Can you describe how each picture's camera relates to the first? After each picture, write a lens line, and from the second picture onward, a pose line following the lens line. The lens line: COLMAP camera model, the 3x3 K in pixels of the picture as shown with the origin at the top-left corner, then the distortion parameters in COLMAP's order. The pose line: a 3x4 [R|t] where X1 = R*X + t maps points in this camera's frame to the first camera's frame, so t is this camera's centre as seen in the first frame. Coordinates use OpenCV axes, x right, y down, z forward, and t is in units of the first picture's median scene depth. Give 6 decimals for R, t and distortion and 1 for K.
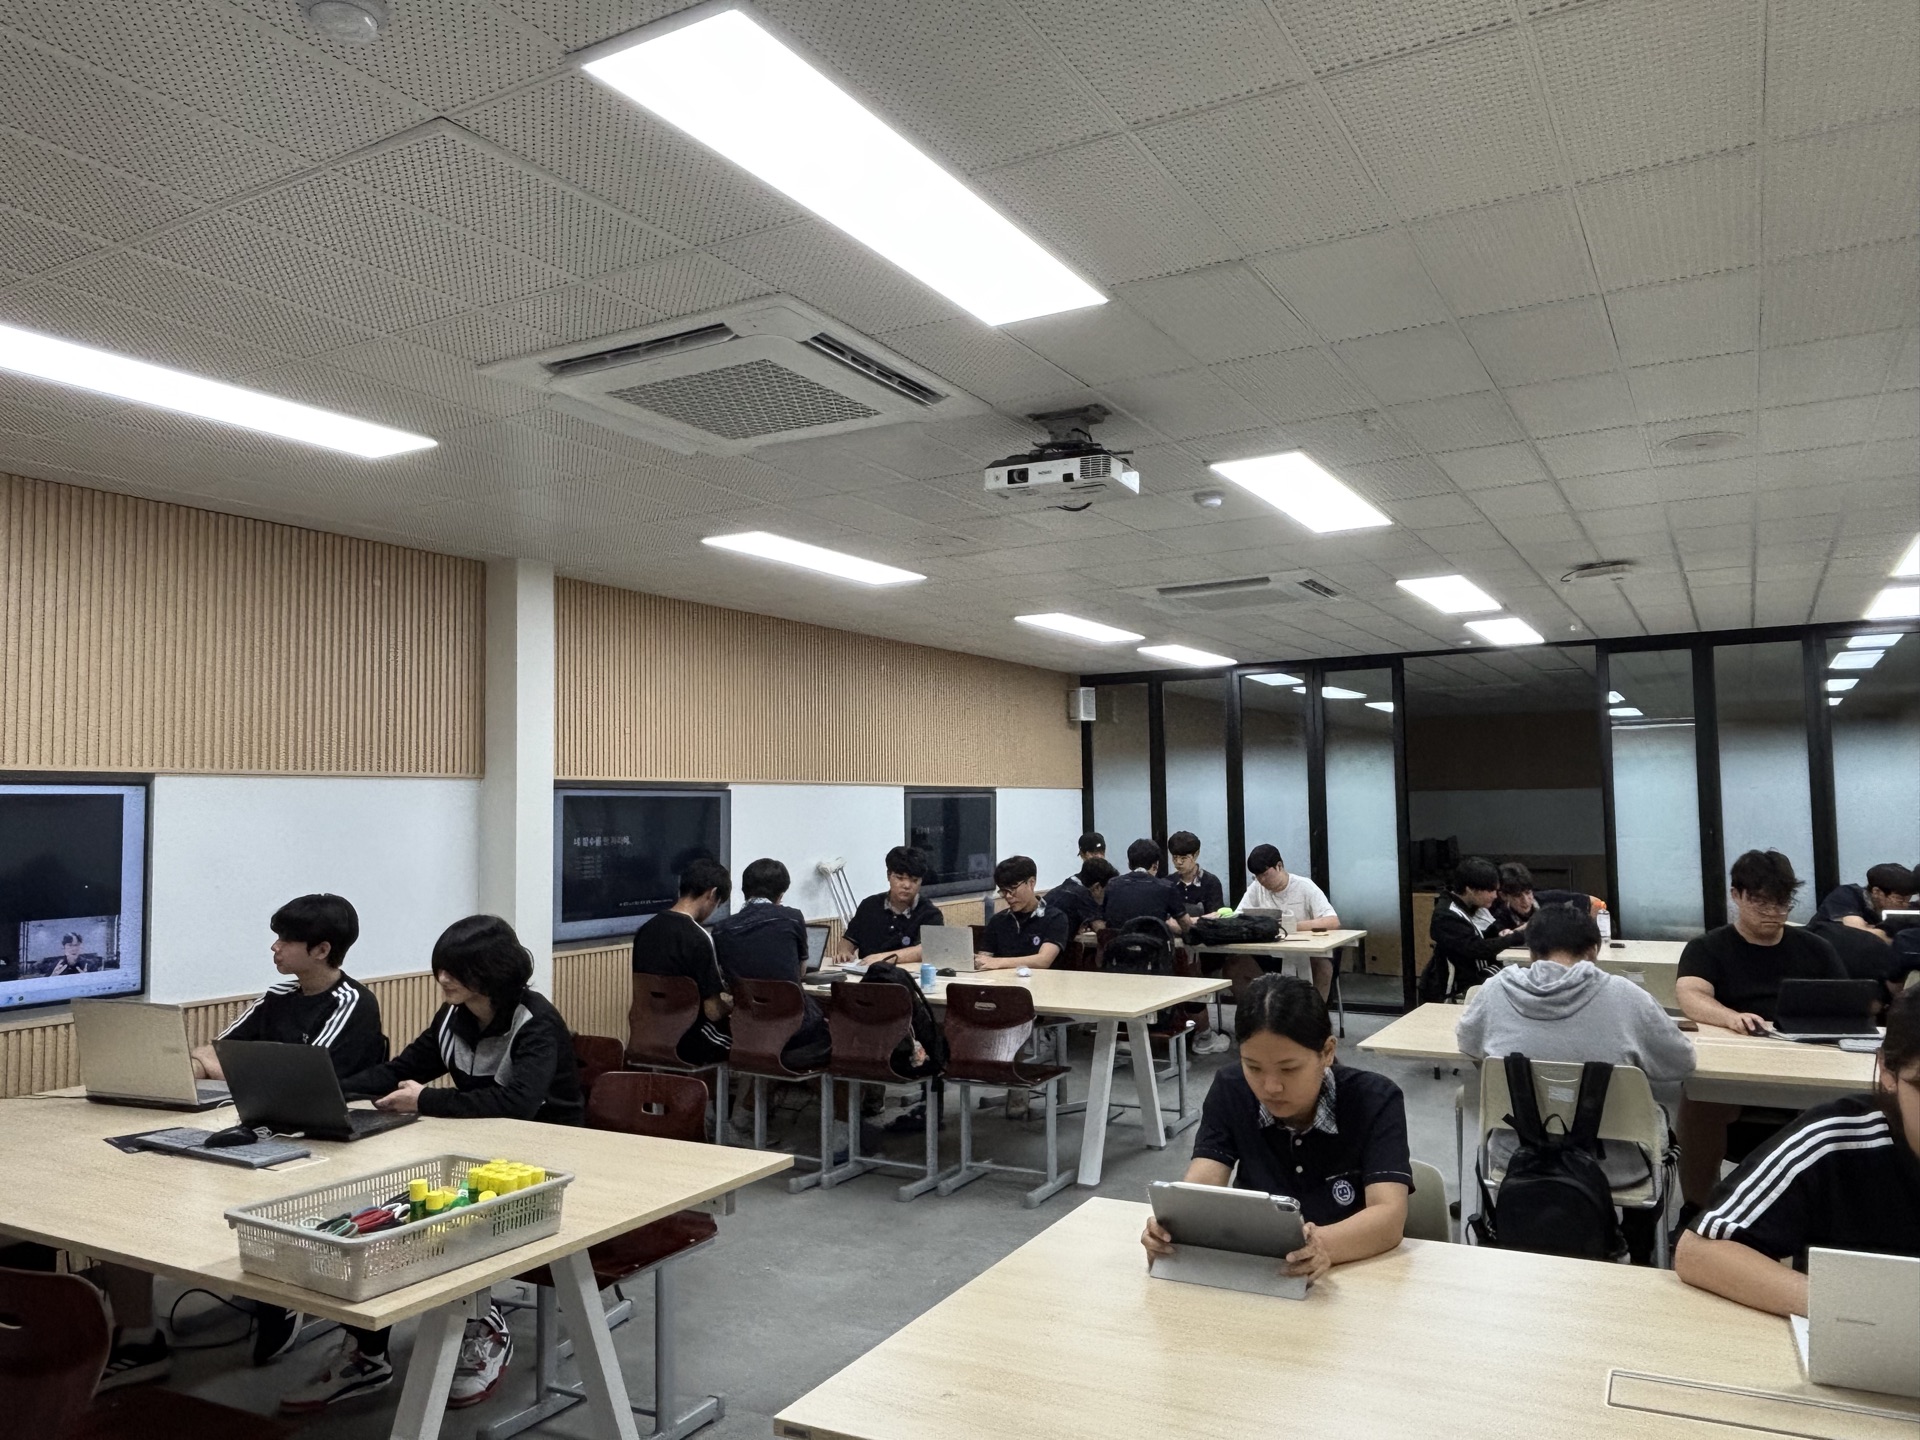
lens RADIAL K [[1373.3, 0, 954.0], [0, 1373.3, 712.6], [0, 0, 1]] dist [0.067484, -0.089740]
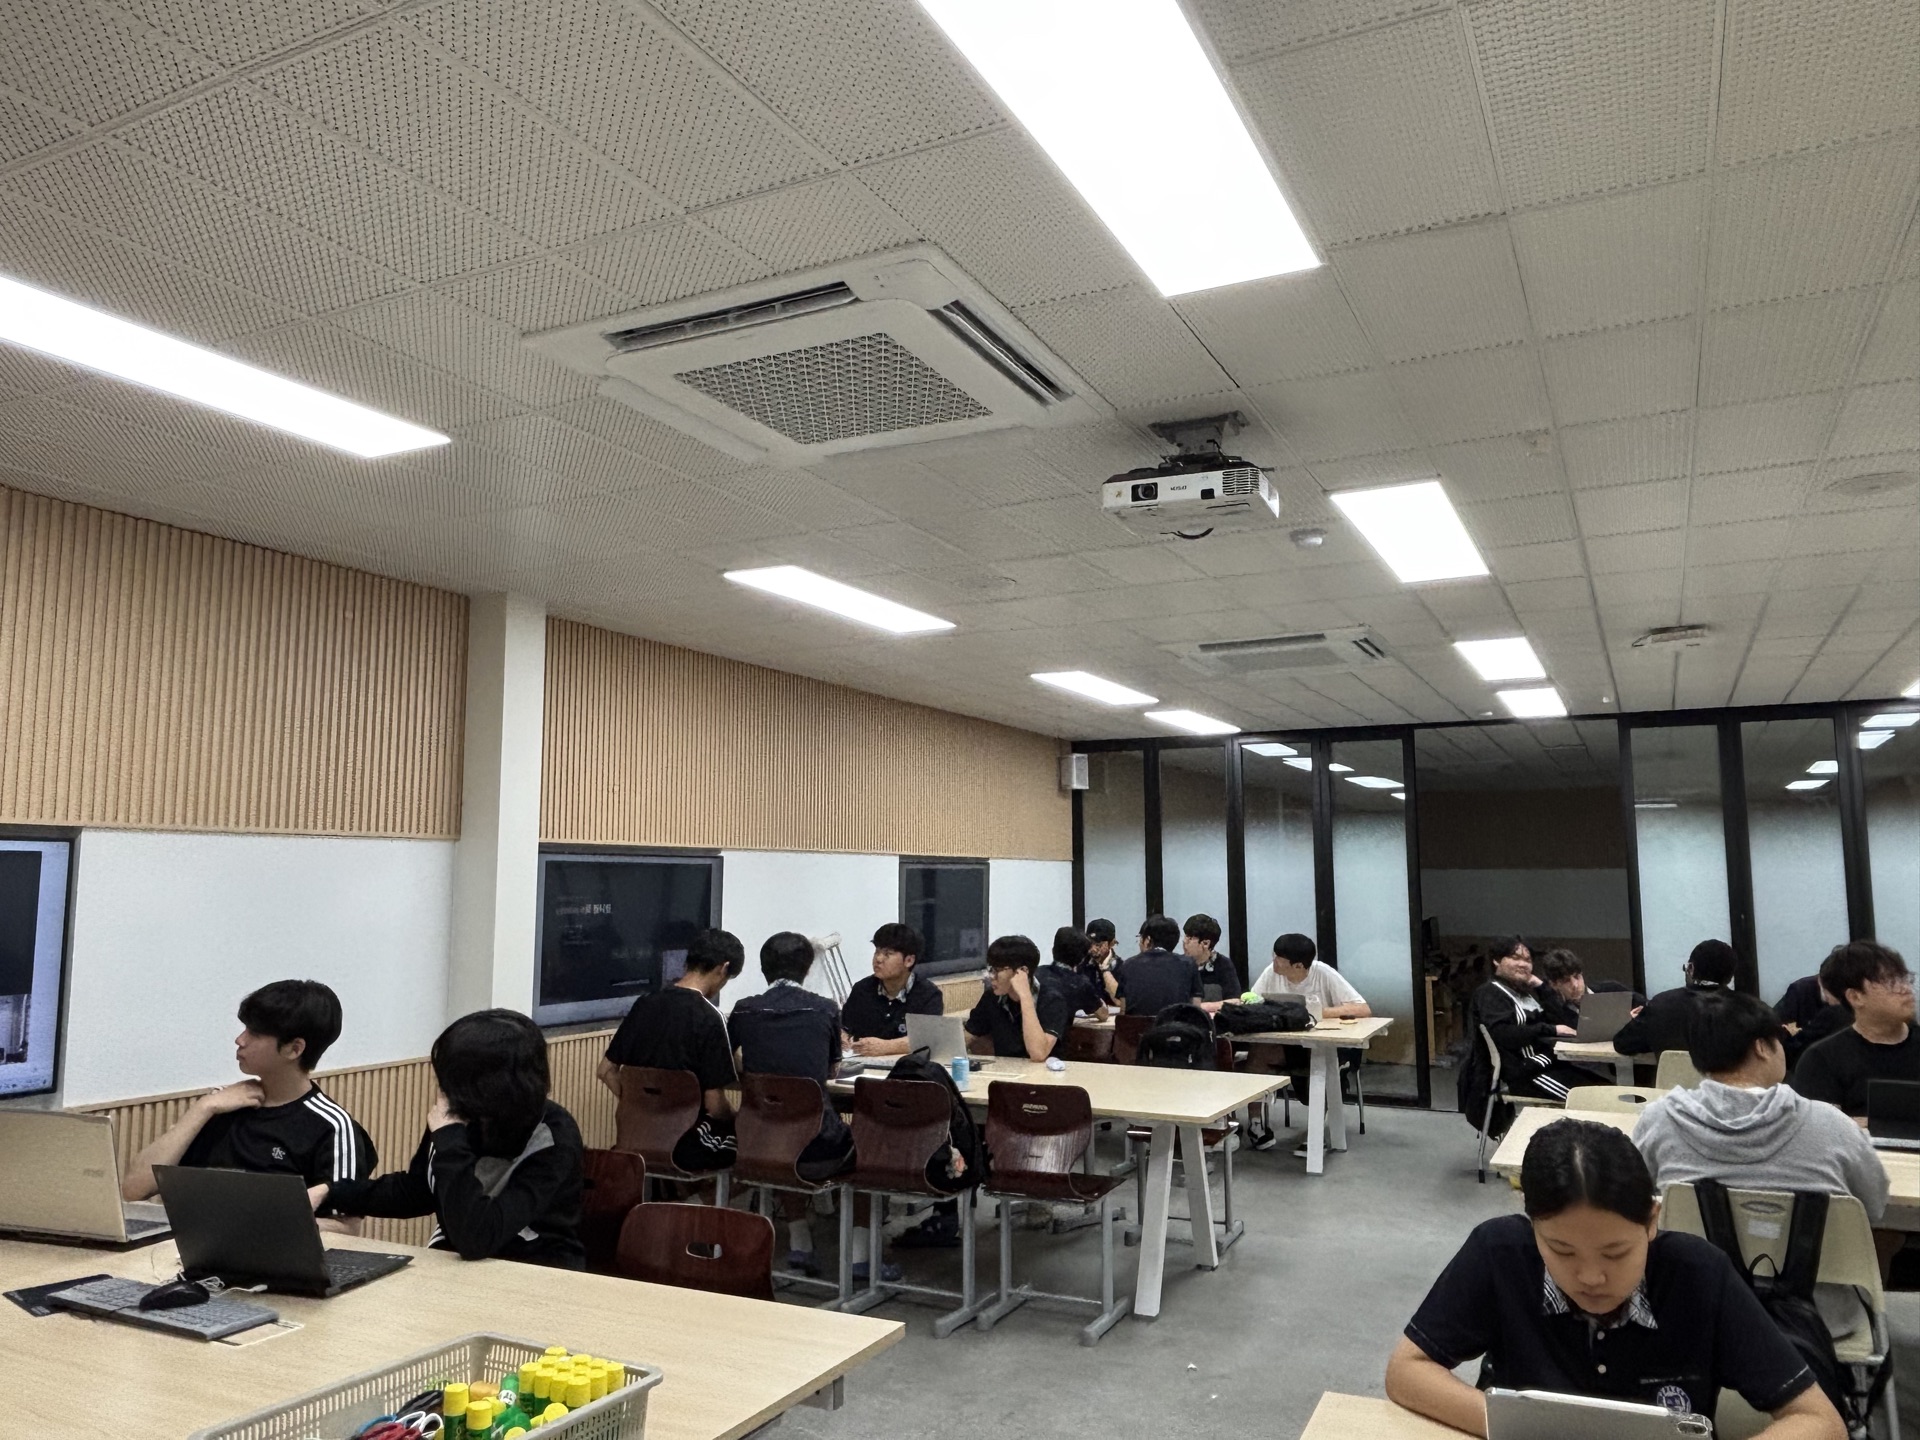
lens RADIAL K [[1373.3, 0, 954.0], [0, 1373.3, 712.6], [0, 0, 1]] dist [0.067484, -0.089740]
pose [[0.998550, 0.019680, 0.050112, -0.075627], [-0.017078, 0.998510, -0.051829, 0.007474], [-0.051057, 0.050898, 0.997398, 0.108331]]
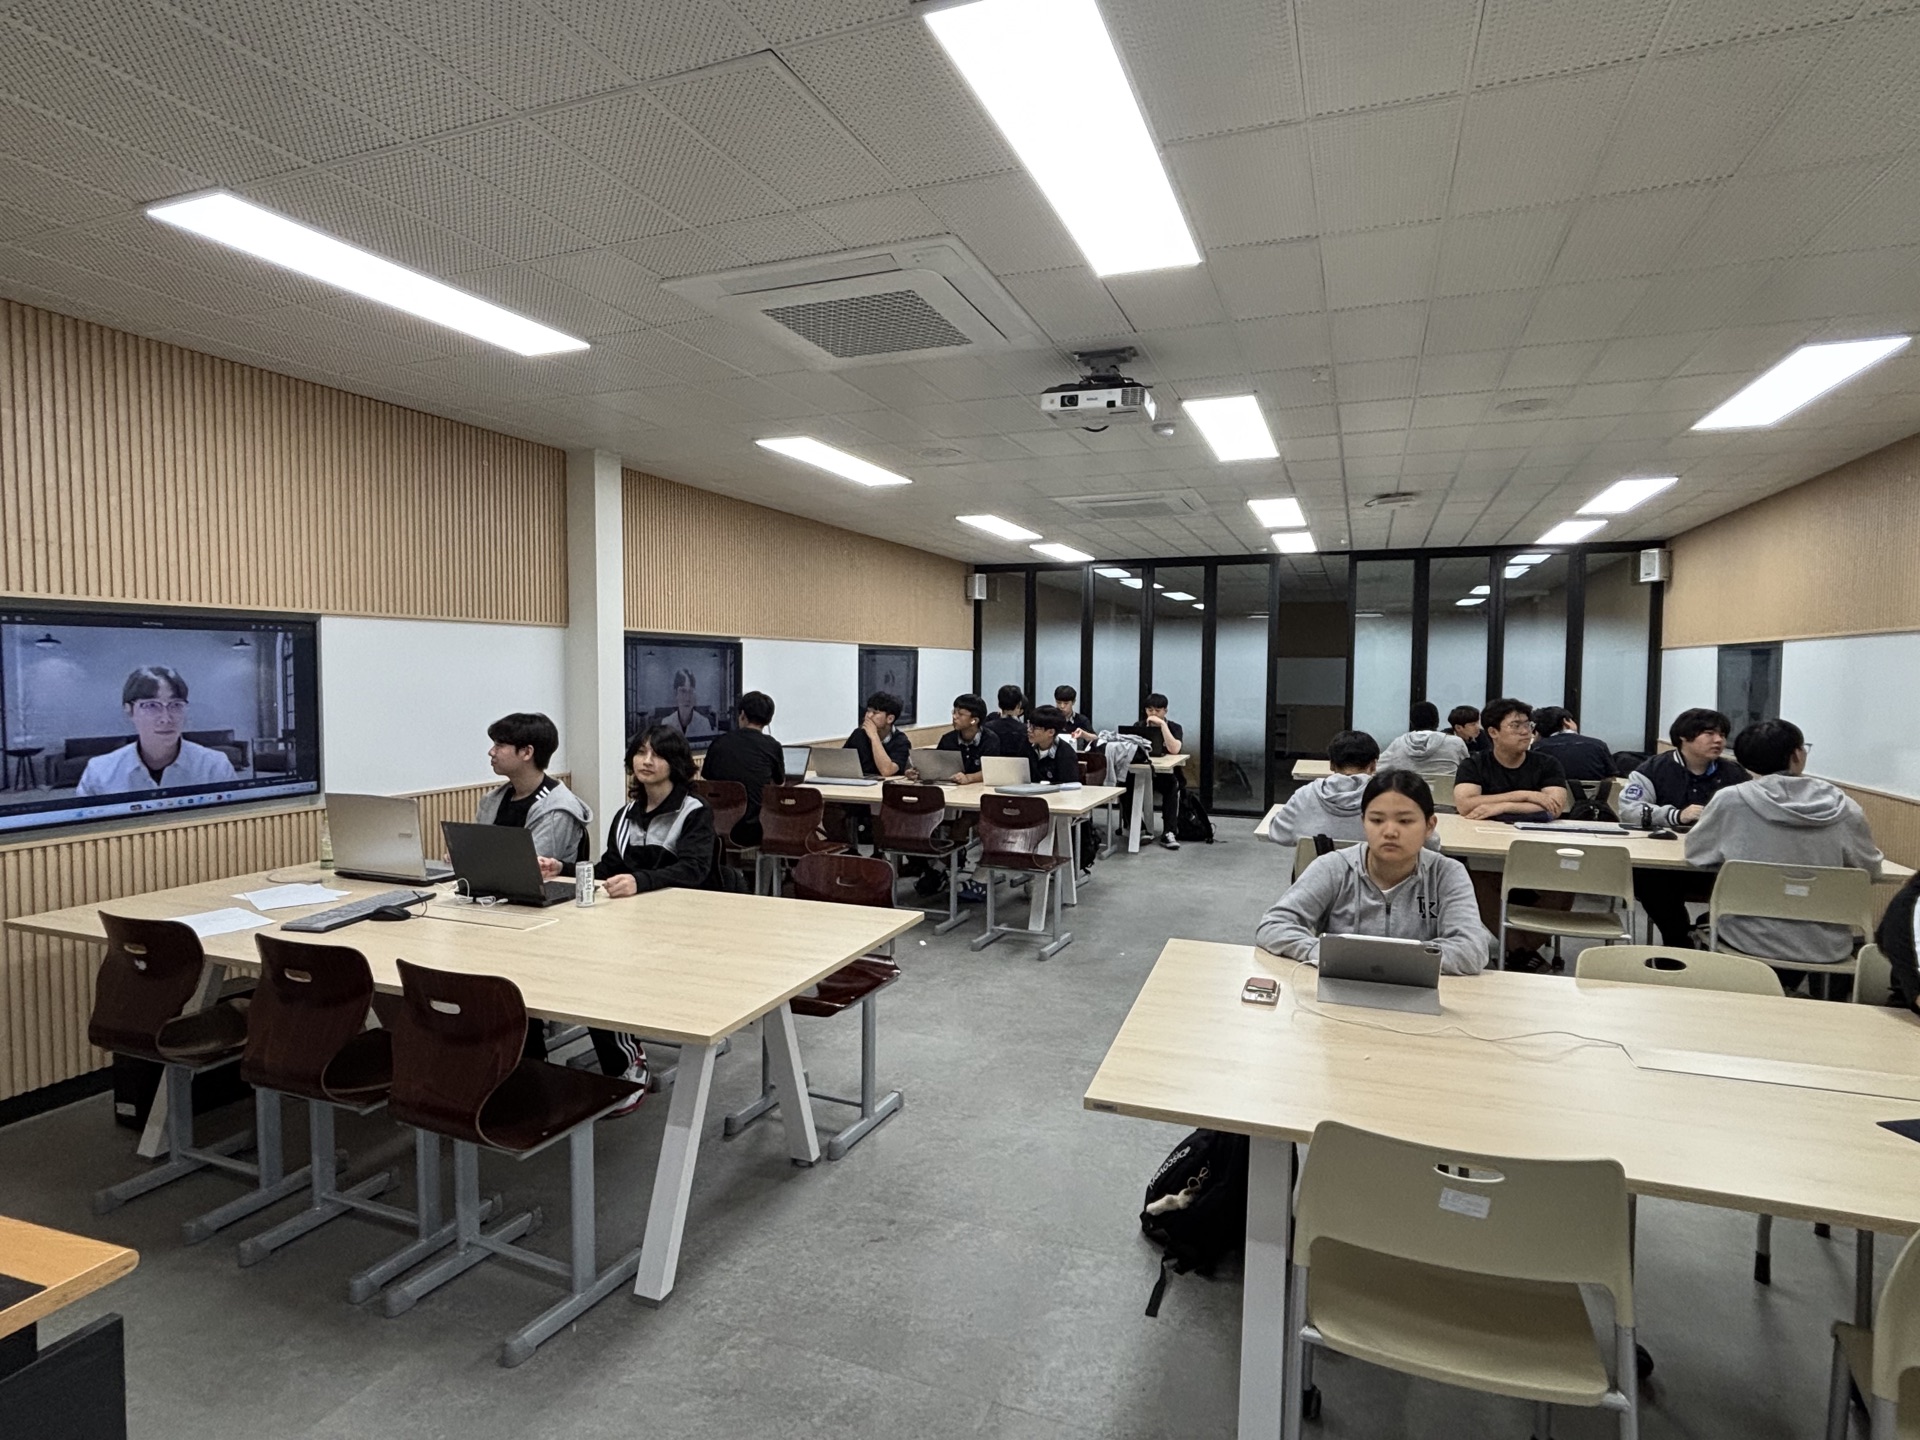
lens RADIAL K [[1024.9, 0, 960.0], [0, 1024.9, 720.0], [0, 0, 1]] dist [0.046454, -0.061322]
pose [[0.989267, 0.014142, 0.145432, -0.128747], [-0.031670, 0.992398, 0.118923, 0.008852], [-0.142644, -0.122252, 0.982195, 0.021982]]
